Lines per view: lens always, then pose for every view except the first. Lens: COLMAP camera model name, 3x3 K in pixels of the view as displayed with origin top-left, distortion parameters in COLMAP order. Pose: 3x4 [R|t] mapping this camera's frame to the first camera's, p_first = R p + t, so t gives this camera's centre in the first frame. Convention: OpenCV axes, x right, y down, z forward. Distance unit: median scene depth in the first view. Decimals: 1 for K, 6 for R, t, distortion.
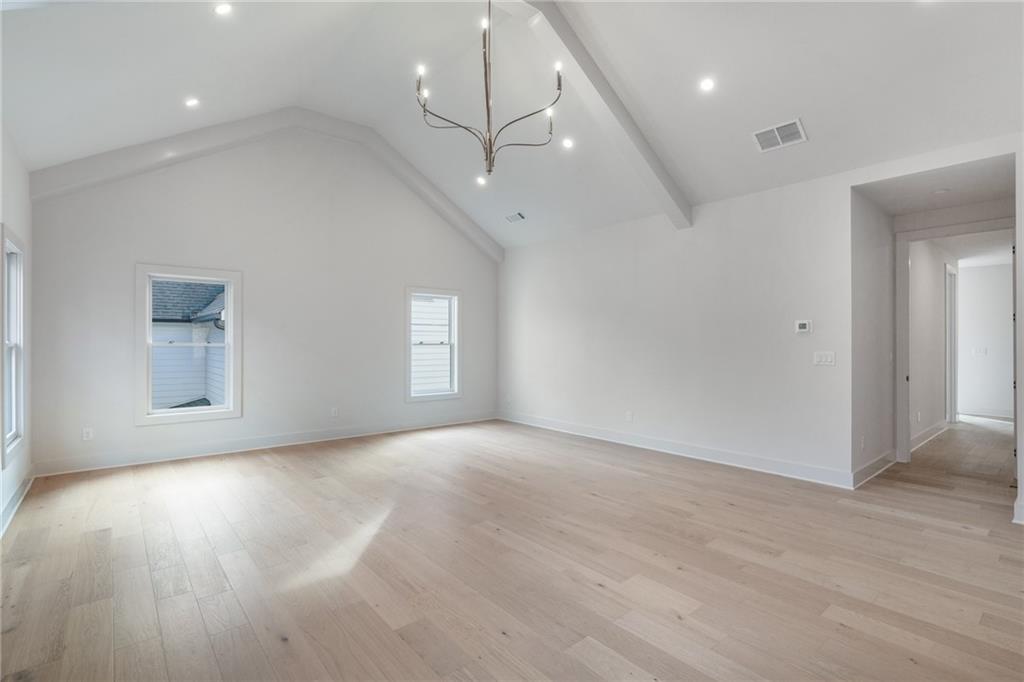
lens RADIAL K [[481.7, 0, 512.4], [0, 481.7, 341.4], [0, 0, 1]] dist [-0.002499, -0.000708]
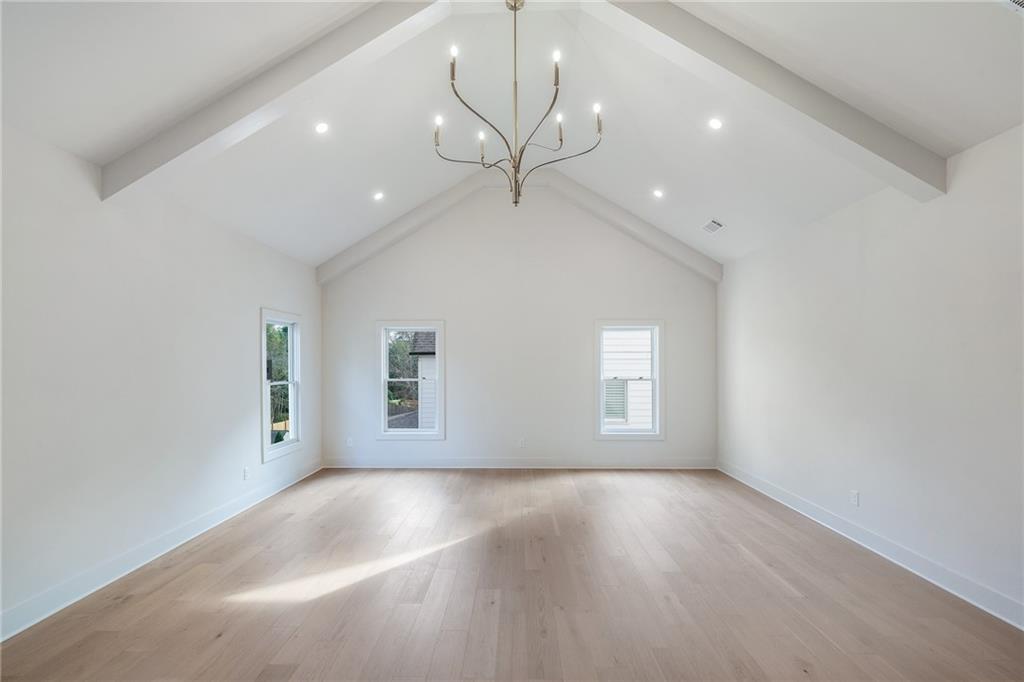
lens RADIAL K [[474.4, 0, 507.9], [0, 474.4, 366.3], [0, 0, 1]] dist [0.005408, 0.000357]
pose [[0.750677, -0.000010, -0.660669, 0.279976], [0.004429, 0.999978, 0.005017, -0.027297], [0.660654, -0.006693, 0.750661, 0.170487]]
